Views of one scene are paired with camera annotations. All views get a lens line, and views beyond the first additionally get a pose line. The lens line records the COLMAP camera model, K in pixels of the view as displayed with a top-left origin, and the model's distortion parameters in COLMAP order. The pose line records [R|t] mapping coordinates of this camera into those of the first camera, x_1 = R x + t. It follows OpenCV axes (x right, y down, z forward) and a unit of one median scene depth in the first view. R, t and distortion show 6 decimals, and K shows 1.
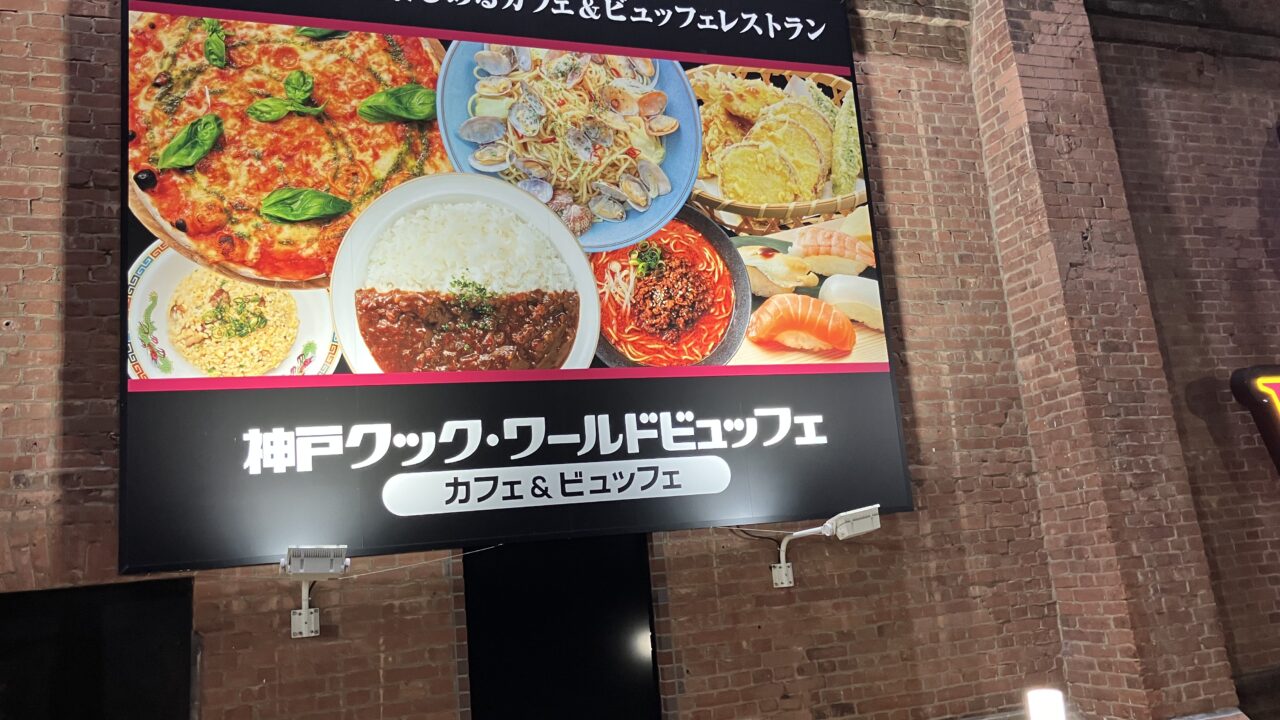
lens RADIAL K [[1030.5, 0, 639.8], [0, 1030.5, 360.2], [0, 0, 1]] dist [0.011306, -0.004666]
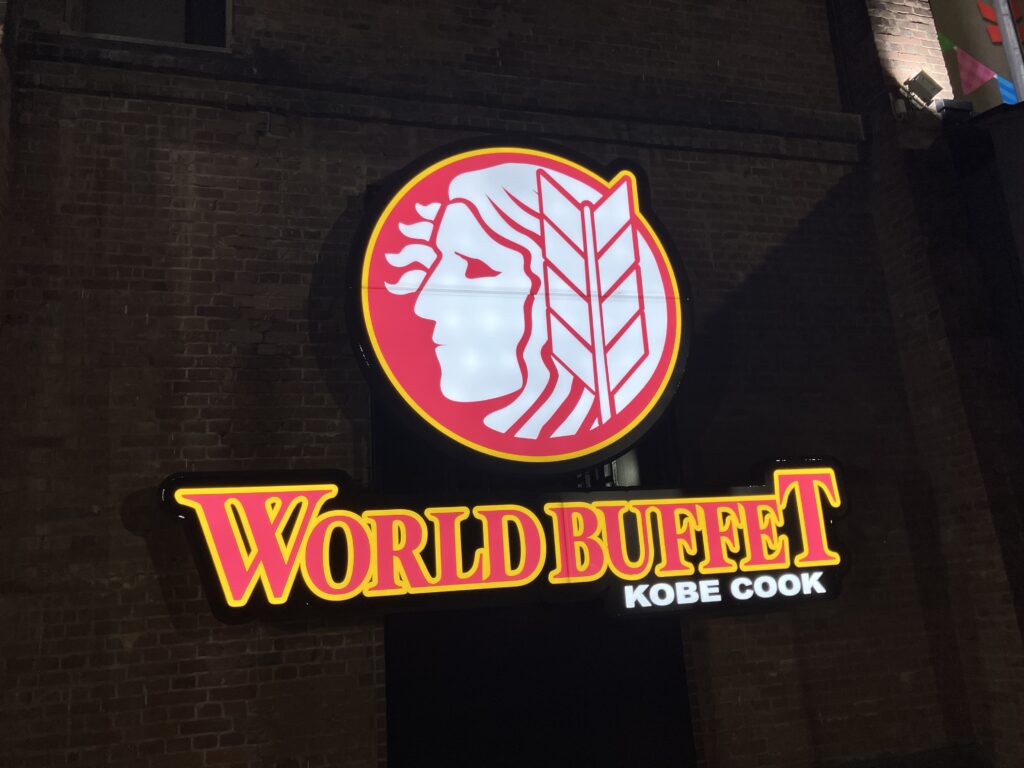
lens RADIAL K [[838.6, 0, 512.1], [0, 838.6, 384.2], [0, 0, 1]] dist [0.006799, -0.000480]
pose [[0.997605, 0.002980, -0.069105, 0.827387], [-0.007174, 0.998141, -0.060517, -0.024111], [0.068796, 0.060868, 0.995772, 0.323715]]
